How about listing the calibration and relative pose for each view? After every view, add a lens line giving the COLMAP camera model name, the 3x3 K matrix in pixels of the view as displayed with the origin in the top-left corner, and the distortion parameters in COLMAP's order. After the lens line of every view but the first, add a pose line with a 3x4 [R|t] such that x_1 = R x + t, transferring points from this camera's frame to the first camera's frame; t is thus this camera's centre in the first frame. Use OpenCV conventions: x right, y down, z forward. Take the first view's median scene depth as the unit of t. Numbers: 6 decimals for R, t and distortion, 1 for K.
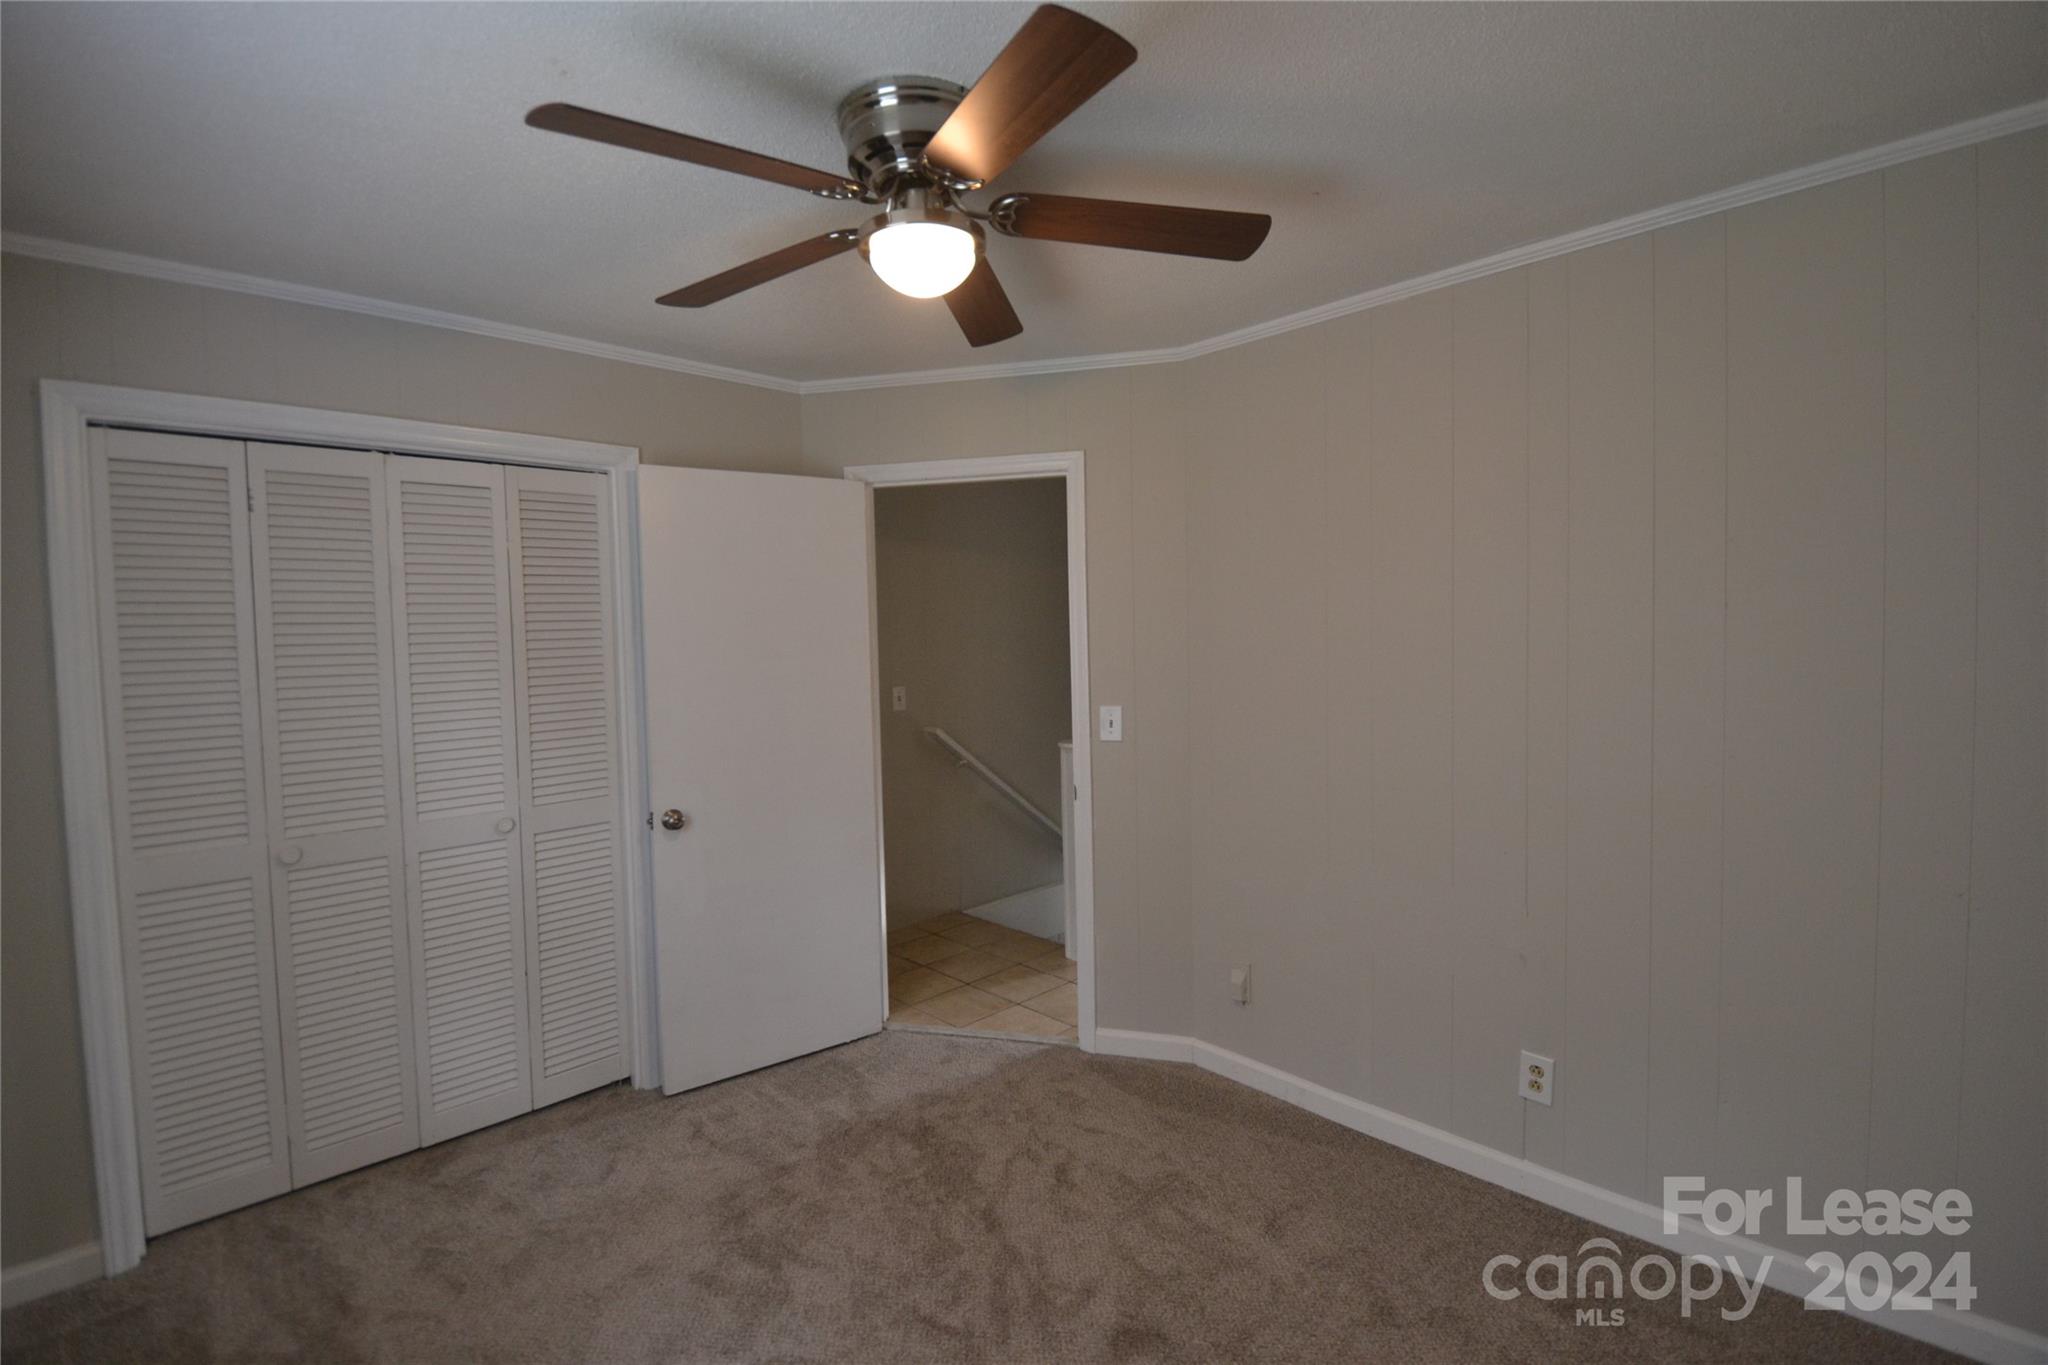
lens RADIAL K [[917.1, 0, 1027.6], [0, 917.1, 664.4], [0, 0, 1]] dist [0.021184, -0.025584]
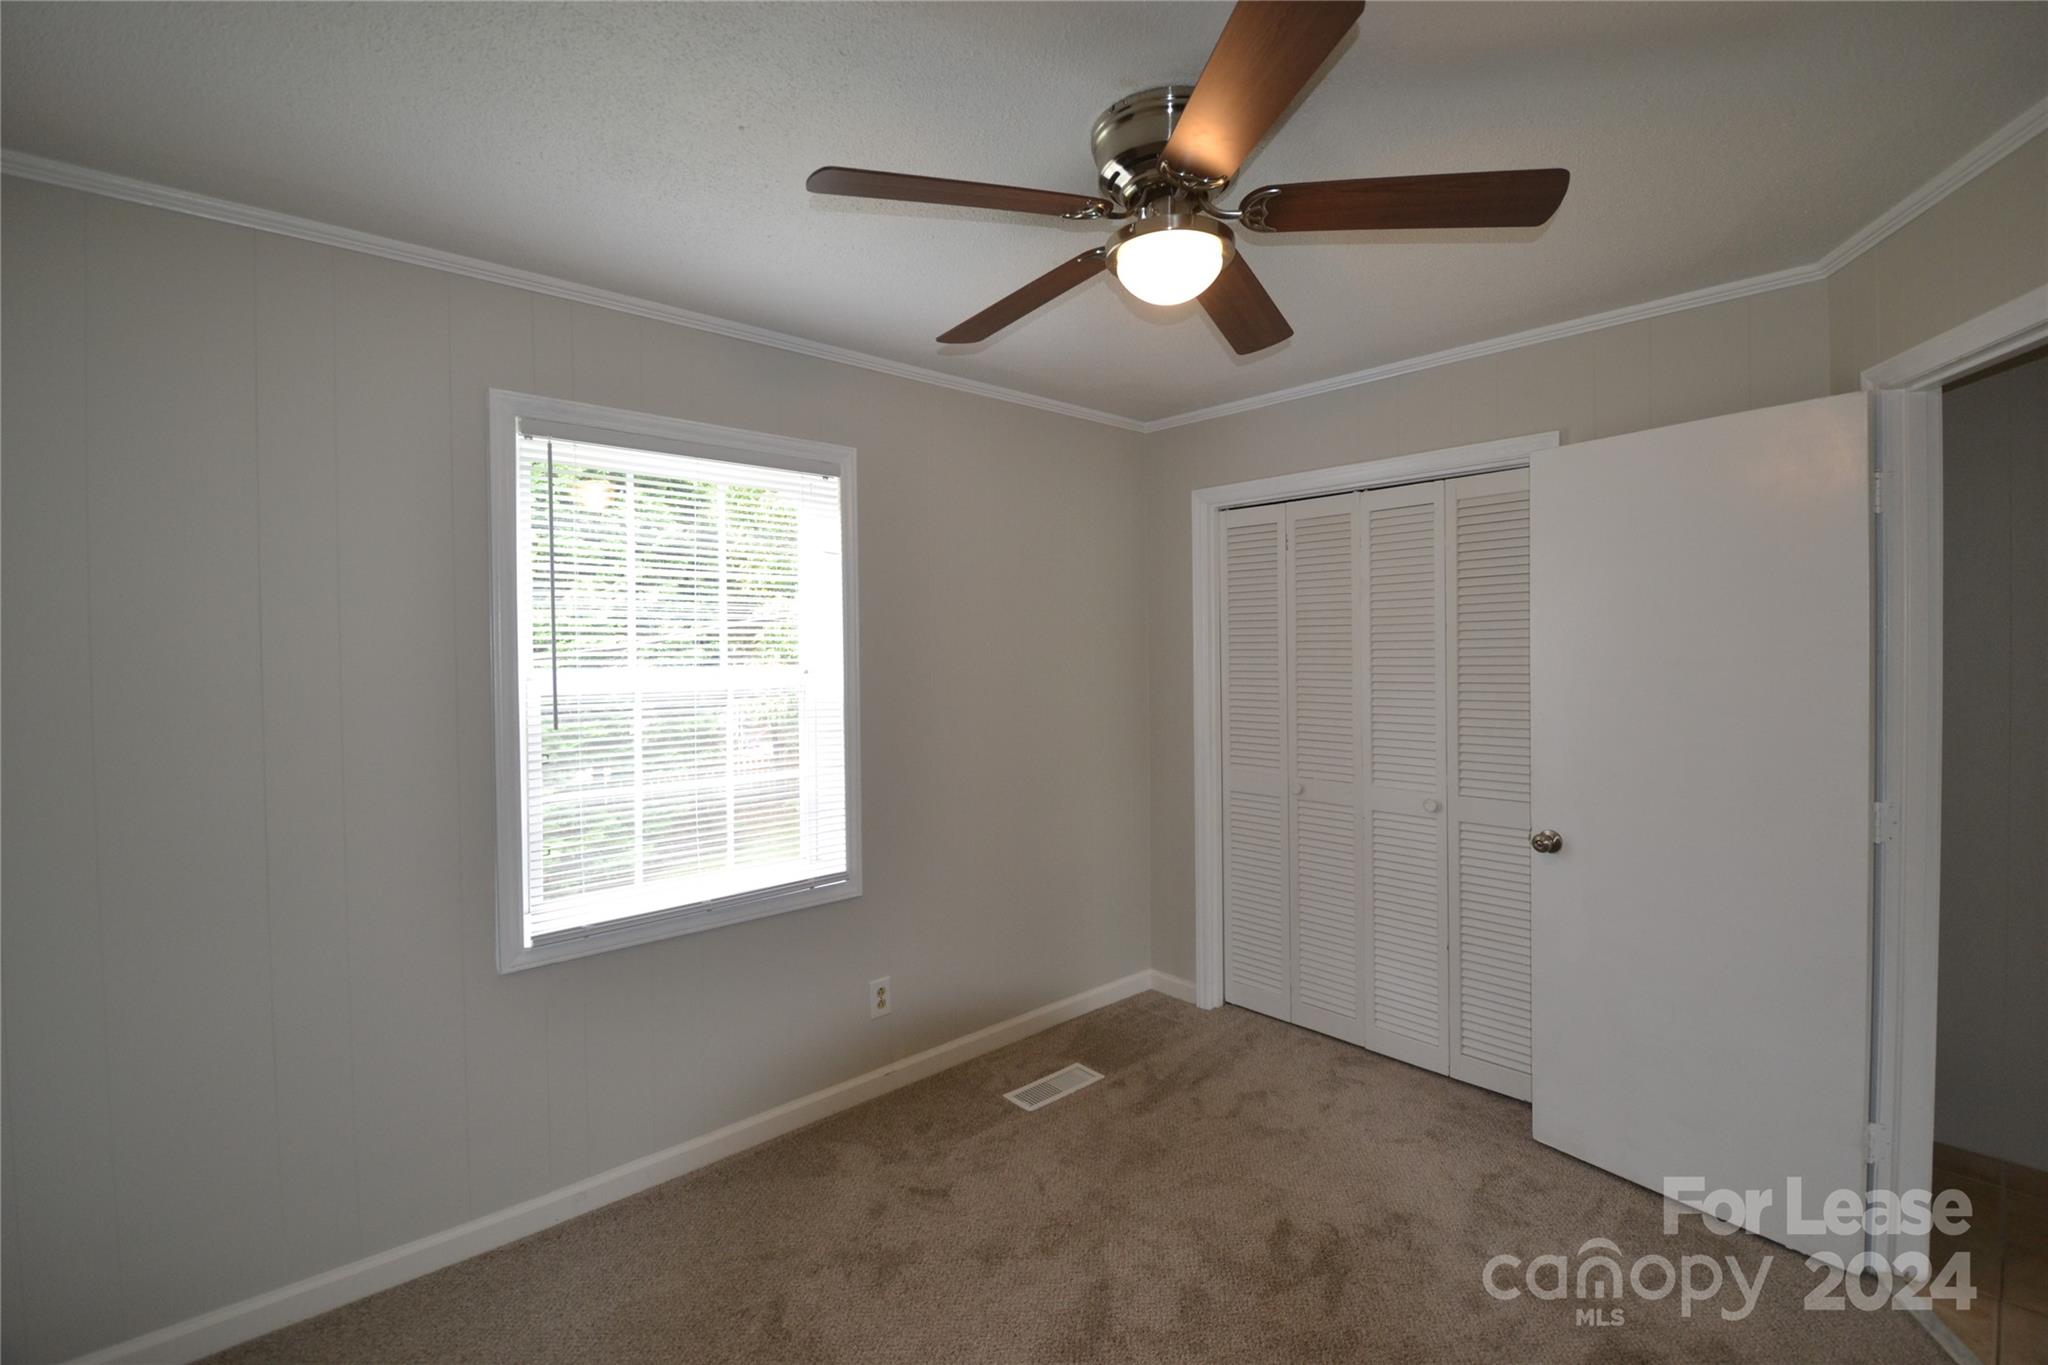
lens RADIAL K [[917.1, 0, 1027.6], [0, 917.1, 664.4], [0, 0, 1]] dist [0.021184, -0.025584]
pose [[-0.034509, 0.043061, -0.998476, 0.593175], [-0.024577, 0.998733, 0.043922, -0.035036], [0.999102, 0.026055, -0.033407, 0.588667]]
